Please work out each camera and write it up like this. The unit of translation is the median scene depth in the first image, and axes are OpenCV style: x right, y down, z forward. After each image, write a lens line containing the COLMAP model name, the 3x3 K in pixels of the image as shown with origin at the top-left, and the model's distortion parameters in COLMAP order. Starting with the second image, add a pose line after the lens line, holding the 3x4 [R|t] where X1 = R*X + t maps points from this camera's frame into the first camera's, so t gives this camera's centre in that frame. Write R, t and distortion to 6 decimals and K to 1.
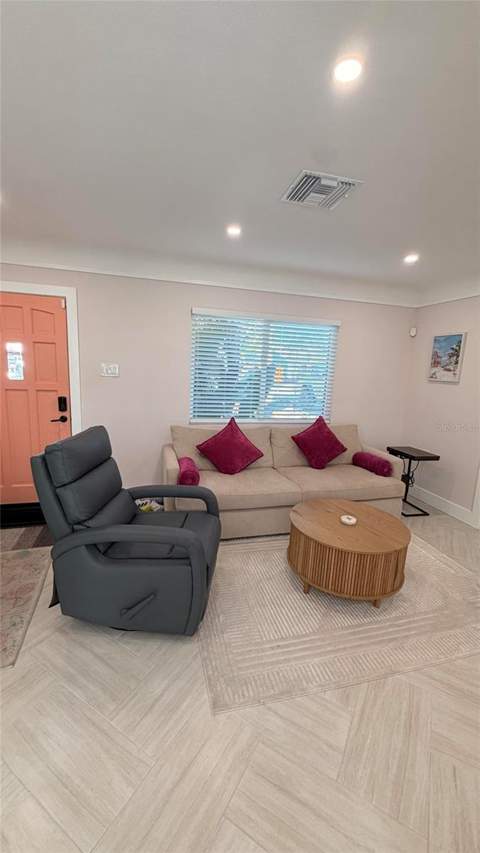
lens RADIAL K [[336.6, 0, 241.1], [0, 336.6, 428.8], [0, 0, 1]] dist [0.001051, 0.000198]
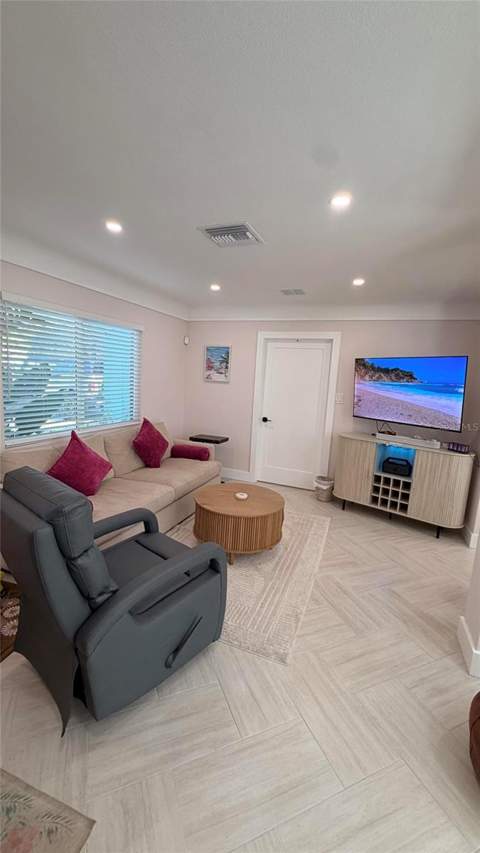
lens RADIAL K [[337.8, 0, 240.0], [0, 337.8, 426.5], [0, 0, 1]] dist [-0.000661, 0.000244]
pose [[0.601184, -0.129073, 0.788618, -0.445280], [0.119028, 0.990324, 0.071348, -0.054127], [-0.790196, 0.050974, 0.610730, 0.143250]]
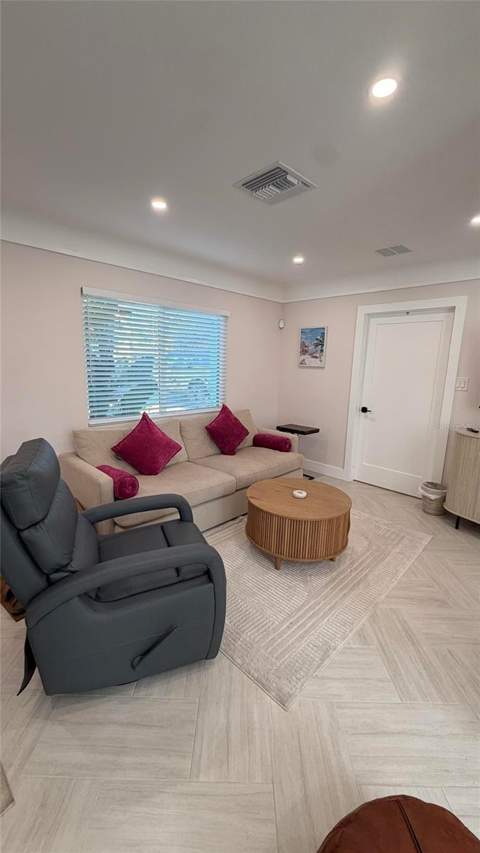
lens RADIAL K [[337.8, 0, 240.0], [0, 337.8, 426.5], [0, 0, 1]] dist [-0.000661, 0.000244]
pose [[0.866720, -0.114575, 0.485458, -0.247879], [0.103915, 0.993382, 0.048925, -0.016140], [-0.487851, 0.008042, 0.872890, 0.083517]]
